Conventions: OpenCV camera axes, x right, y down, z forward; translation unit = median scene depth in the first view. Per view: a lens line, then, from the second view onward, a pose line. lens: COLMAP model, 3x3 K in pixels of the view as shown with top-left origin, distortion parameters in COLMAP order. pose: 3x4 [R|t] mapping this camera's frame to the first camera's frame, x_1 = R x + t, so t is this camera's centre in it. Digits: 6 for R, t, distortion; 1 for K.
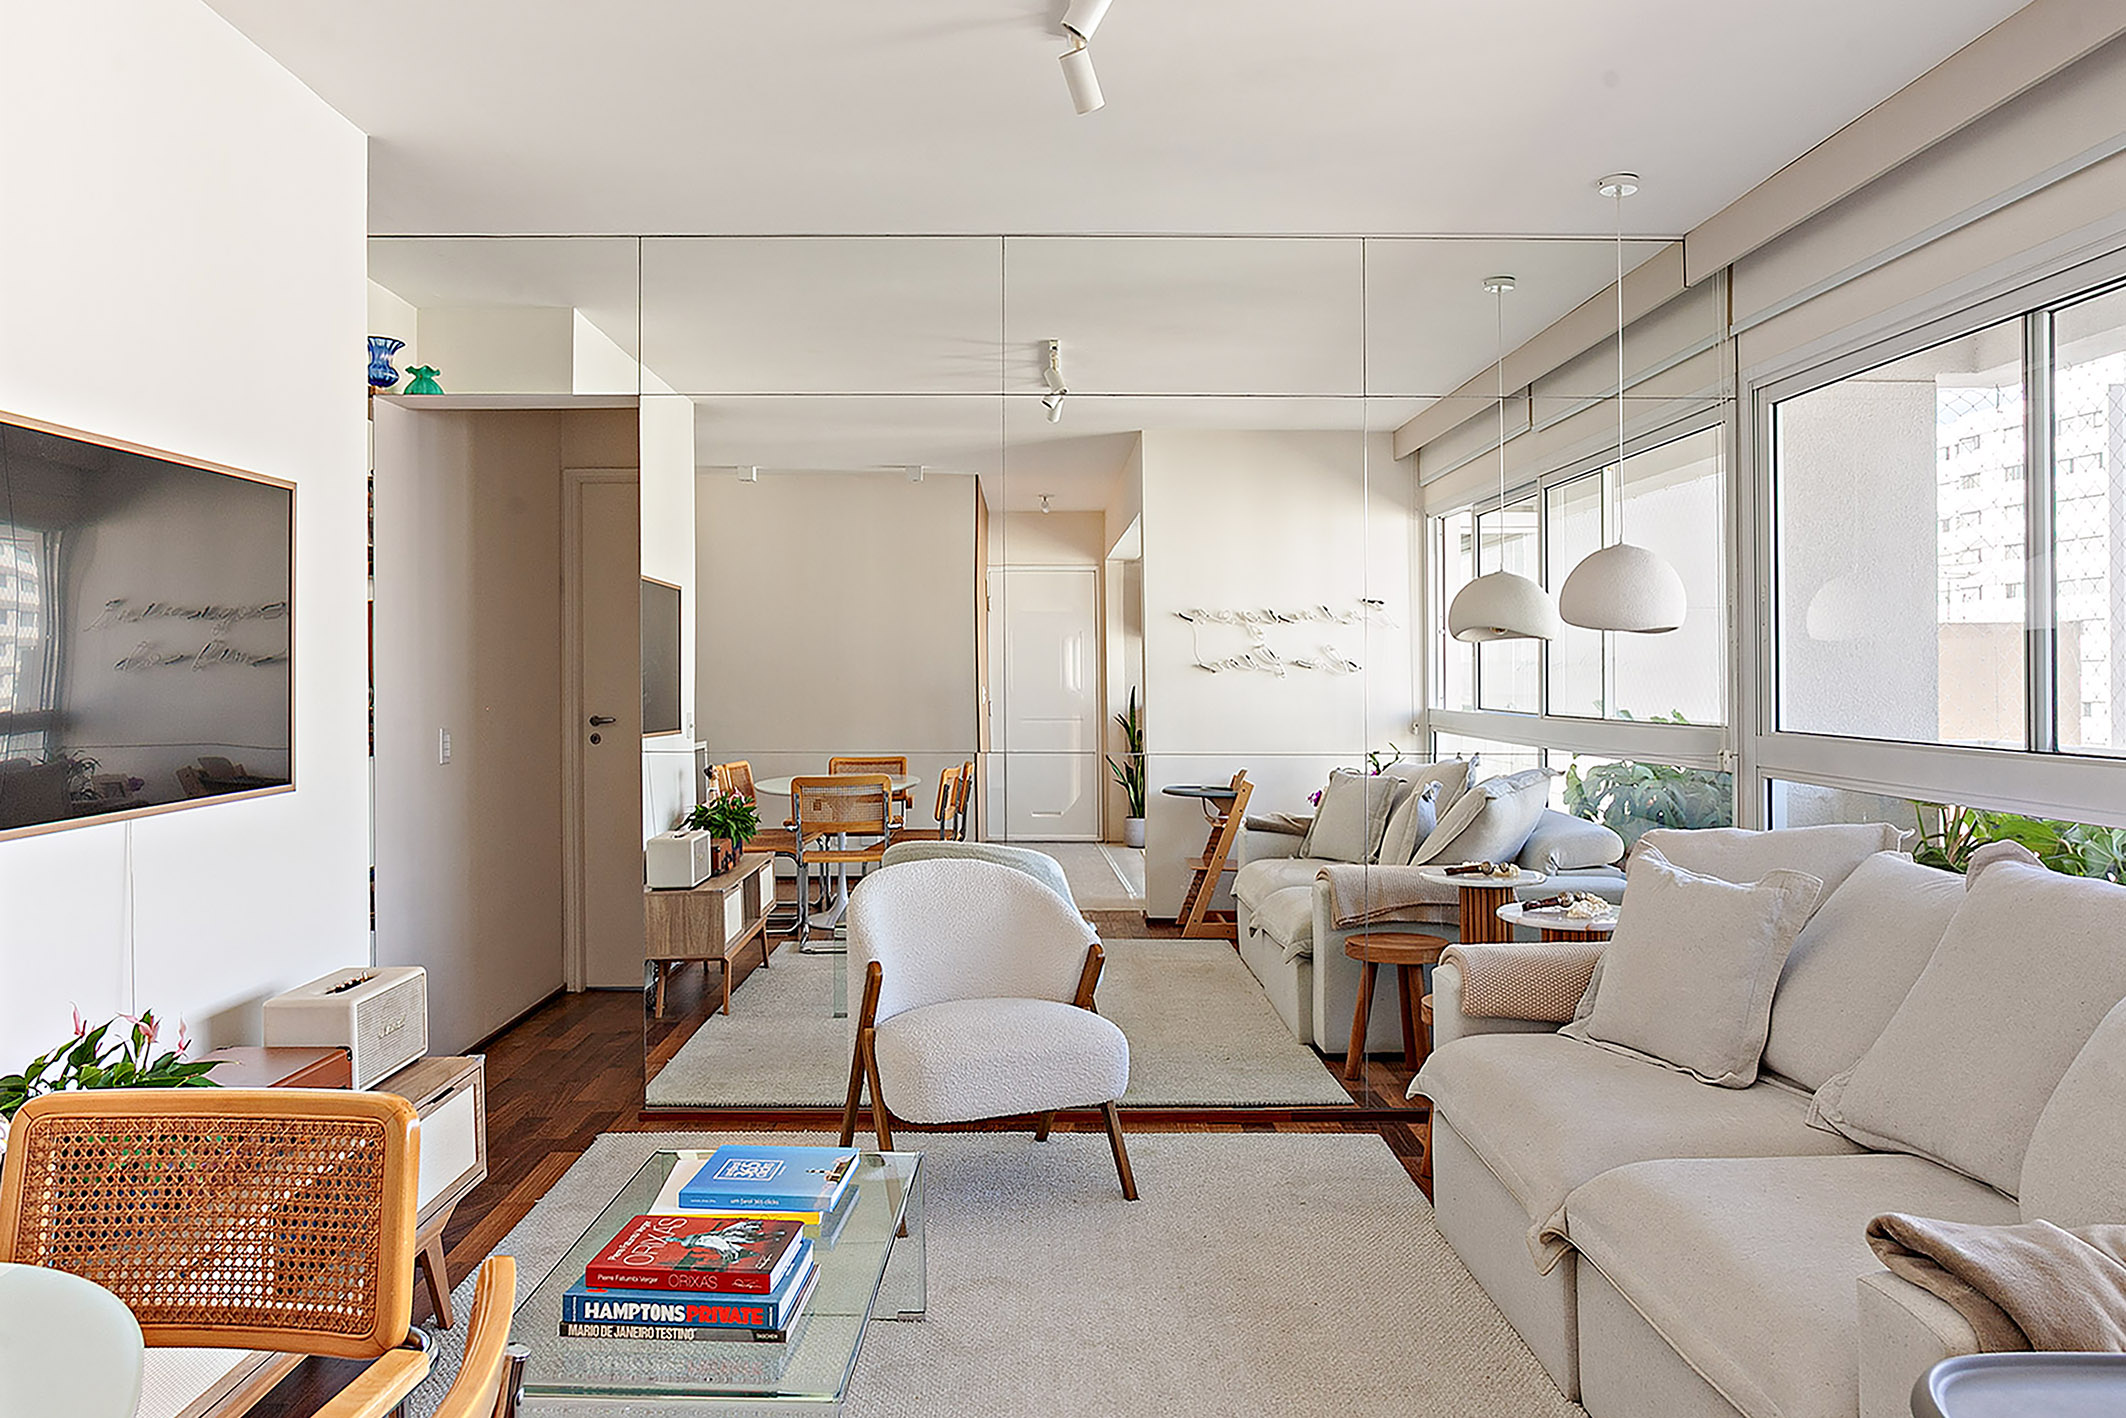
lens RADIAL K [[1645.8, 0, 1062.1], [0, 1645.8, 666.2], [0, 0, 1]] dist [-0.003058, 0.000390]
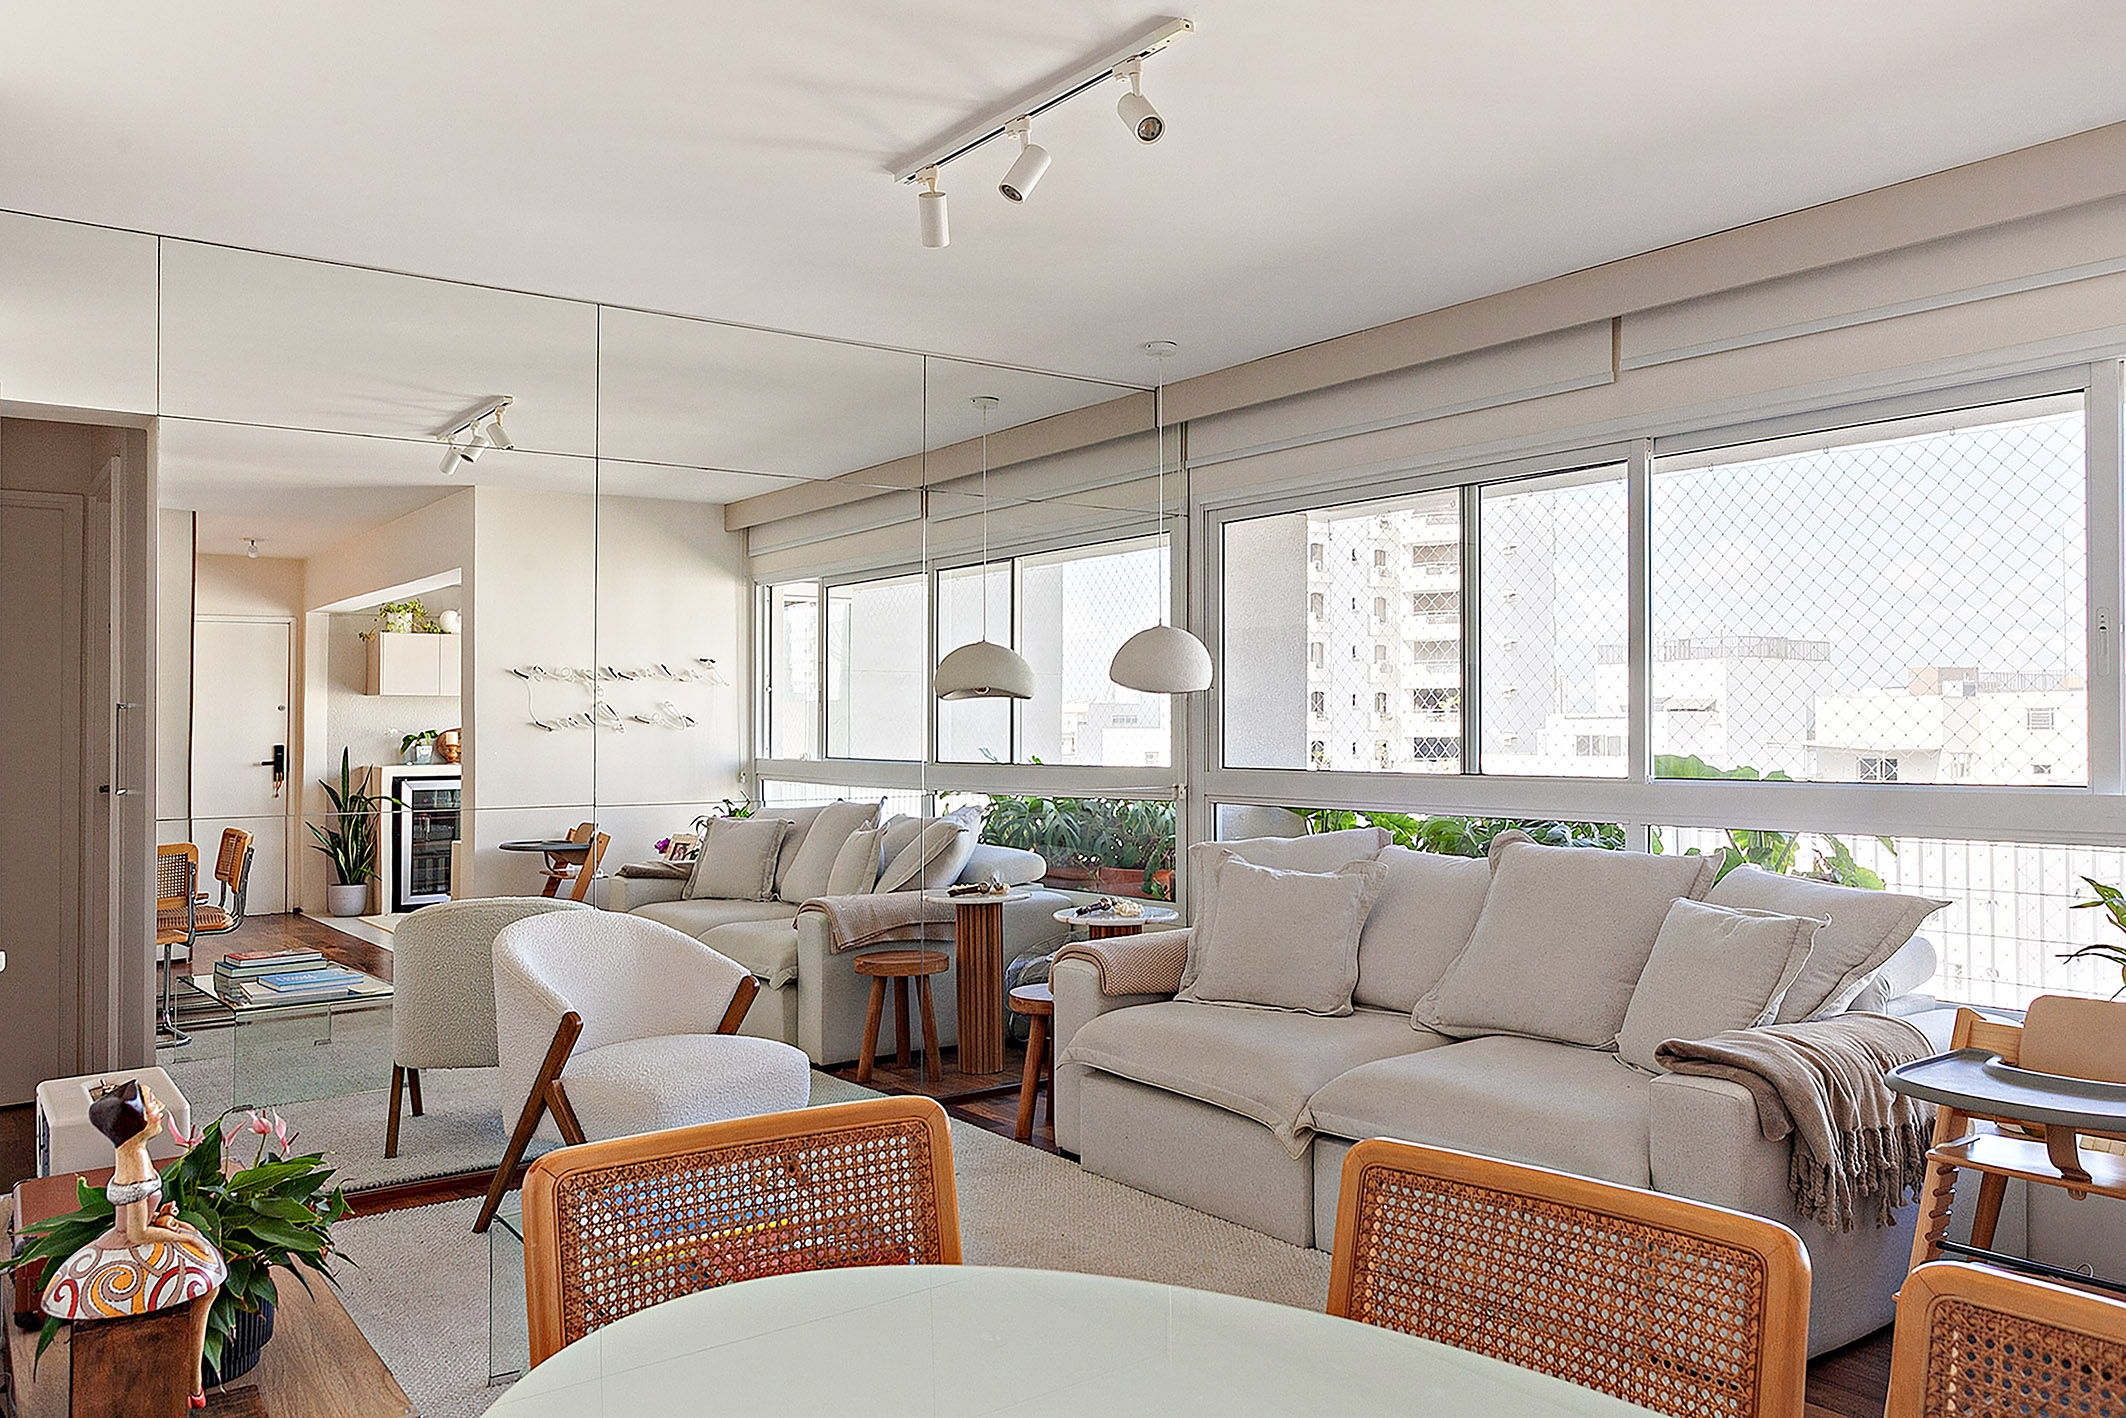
lens RADIAL K [[1619.9, 0, 1063.0], [0, 1619.9, 709.0], [0, 0, 1]] dist [-0.033891, 0.001655]
pose [[0.801755, 0.001689, 0.597650, -0.383678], [0.003323, 0.999968, -0.007284, 0.000785], [-0.597643, 0.007826, 0.801724, 0.015942]]
